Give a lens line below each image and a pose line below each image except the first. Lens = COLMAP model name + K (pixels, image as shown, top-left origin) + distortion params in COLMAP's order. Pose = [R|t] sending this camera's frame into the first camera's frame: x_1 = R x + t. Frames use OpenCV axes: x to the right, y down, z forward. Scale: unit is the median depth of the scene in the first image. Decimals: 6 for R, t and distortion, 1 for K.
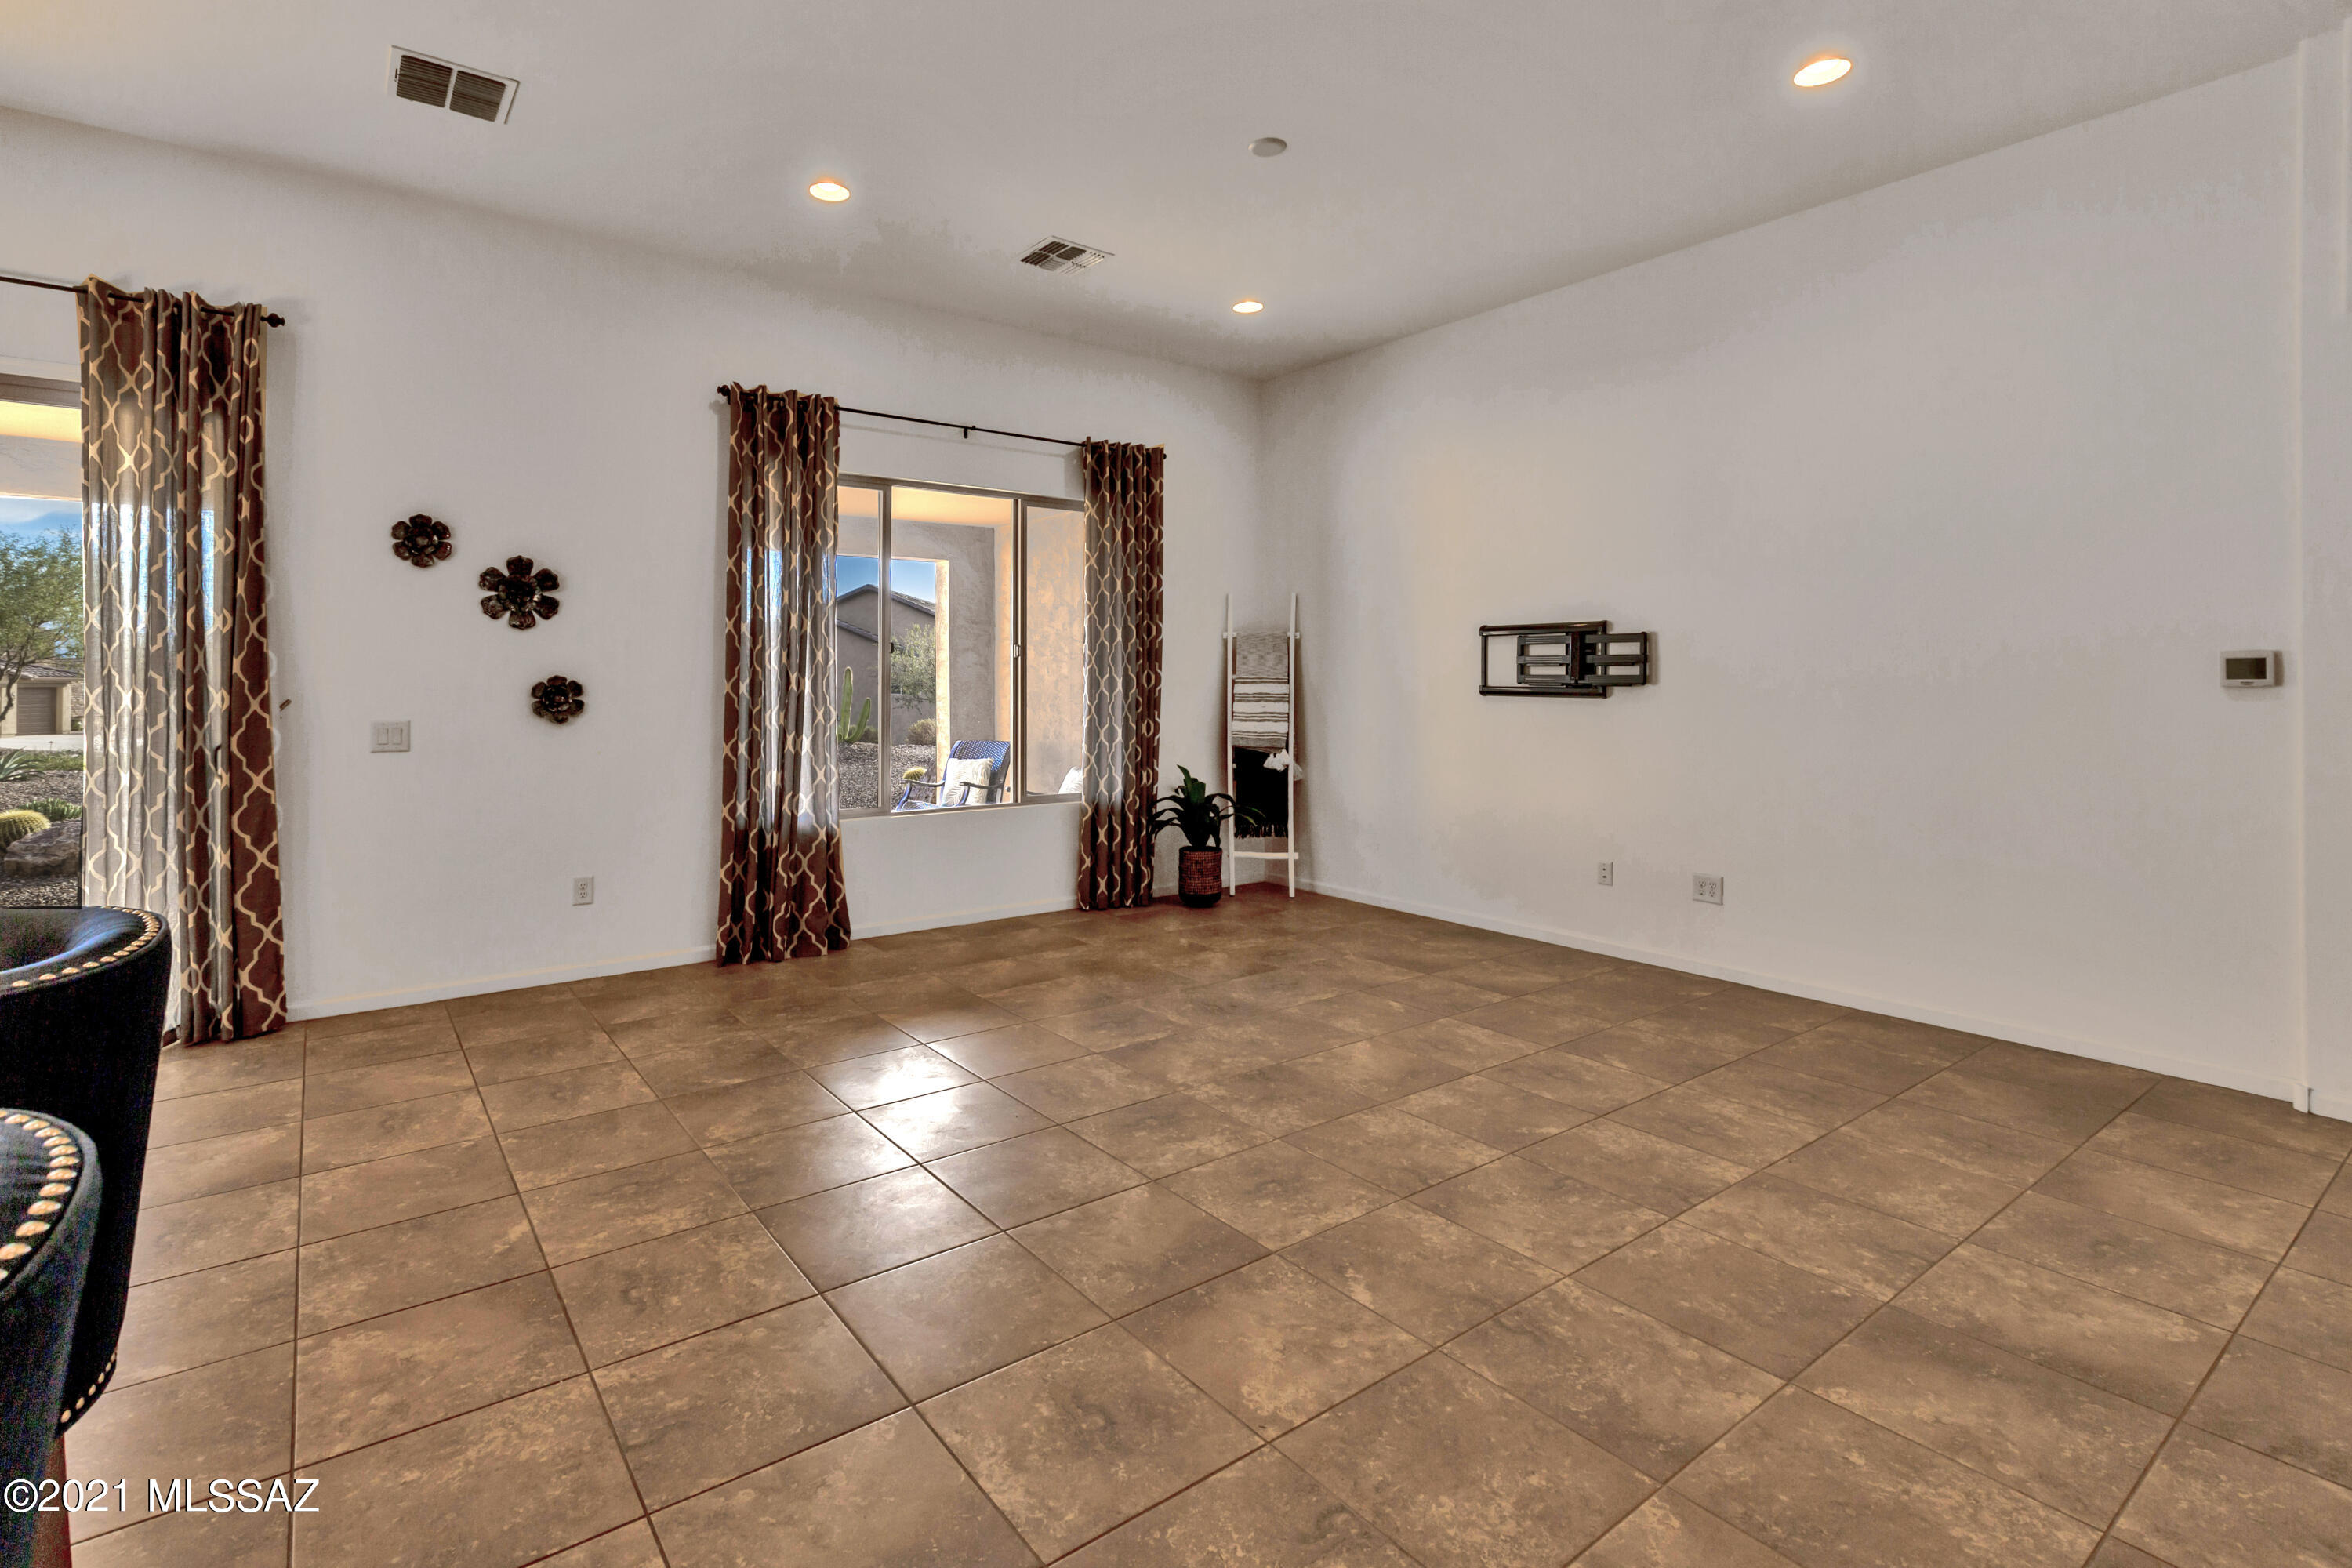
lens RADIAL K [[1093.5, 0, 1127.4], [0, 1093.5, 674.5], [0, 0, 1]] dist [0.002618, 0.000033]
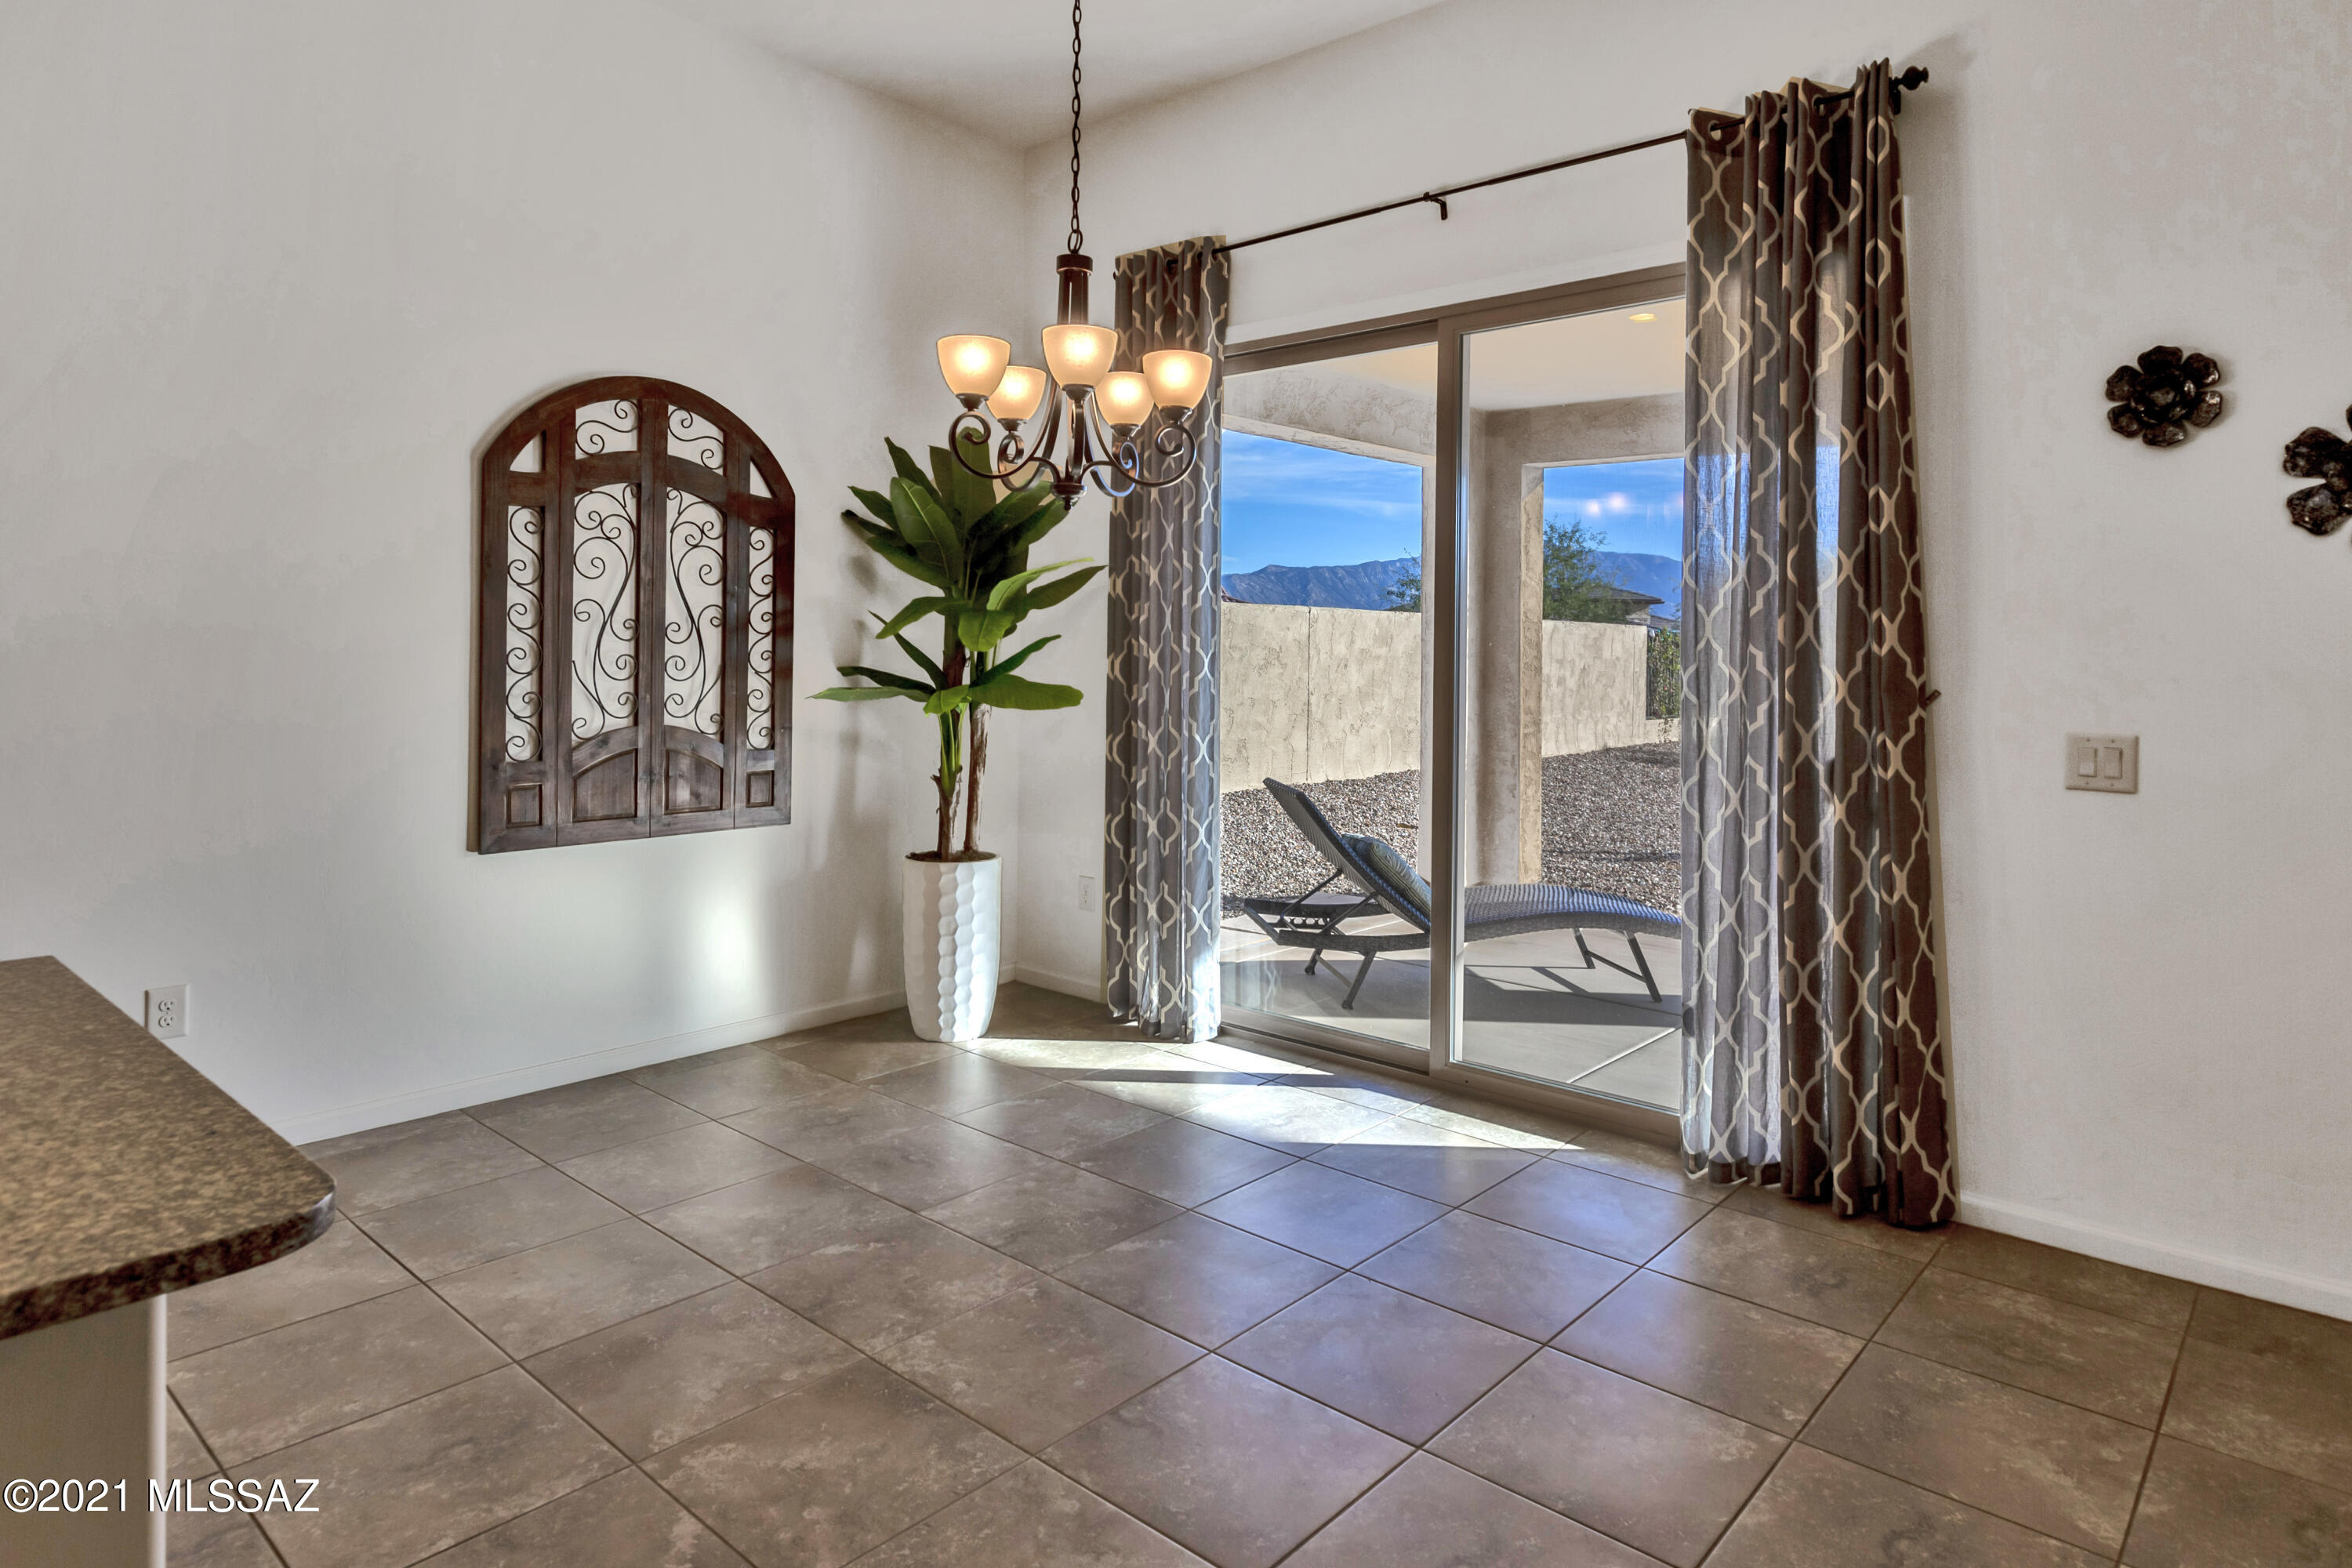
lens RADIAL K [[1360.2, 0, 1168.0], [0, 1360.2, 651.2], [0, 0, 1]] dist [0.004679, -0.000117]
pose [[0.213071, 0.000659, -0.977037, -0.100471], [-0.008001, 0.999967, -0.001070, 0.004867], [0.977004, 0.008046, 0.213069, 0.376774]]
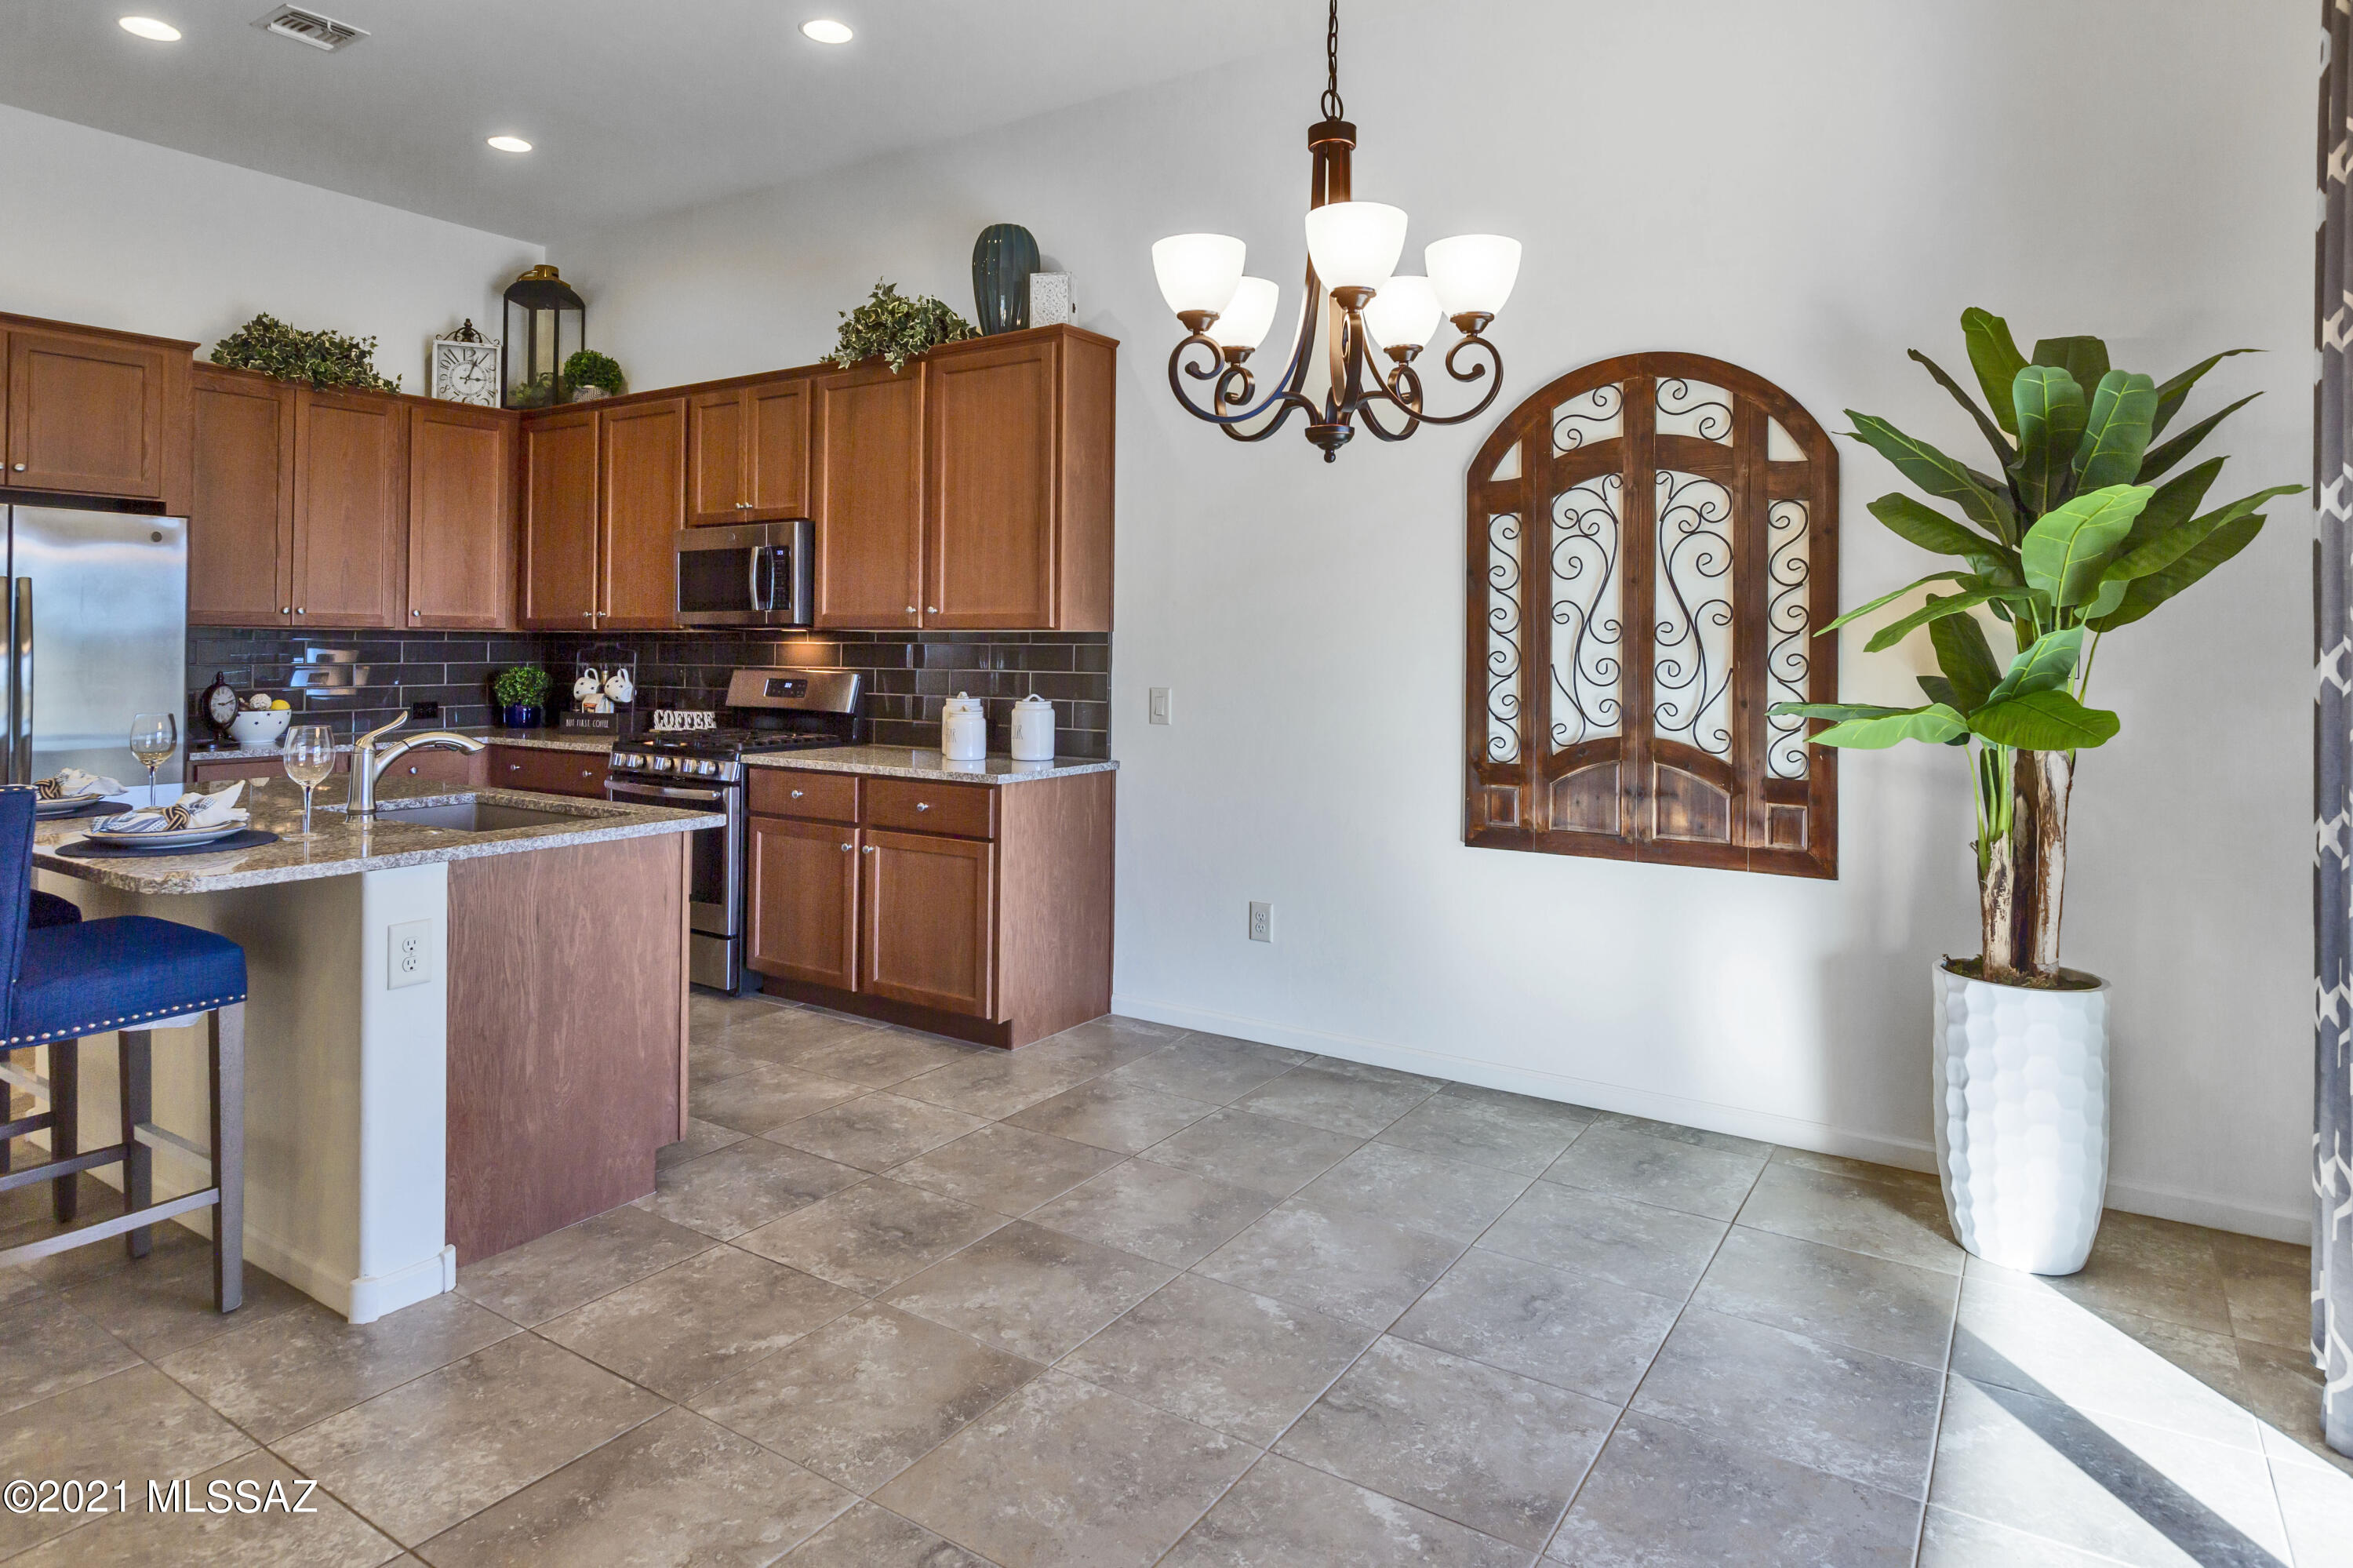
lens RADIAL K [[1362.9, 0, 1212.8], [0, 1362.9, 631.9], [0, 0, 1]] dist [0.001193, -0.000658]
pose [[-0.935319, -0.013037, -0.353565, -0.530586], [-0.006905, 0.999803, -0.018600, 0.009863], [0.353737, -0.014955, -0.935225, 0.908858]]
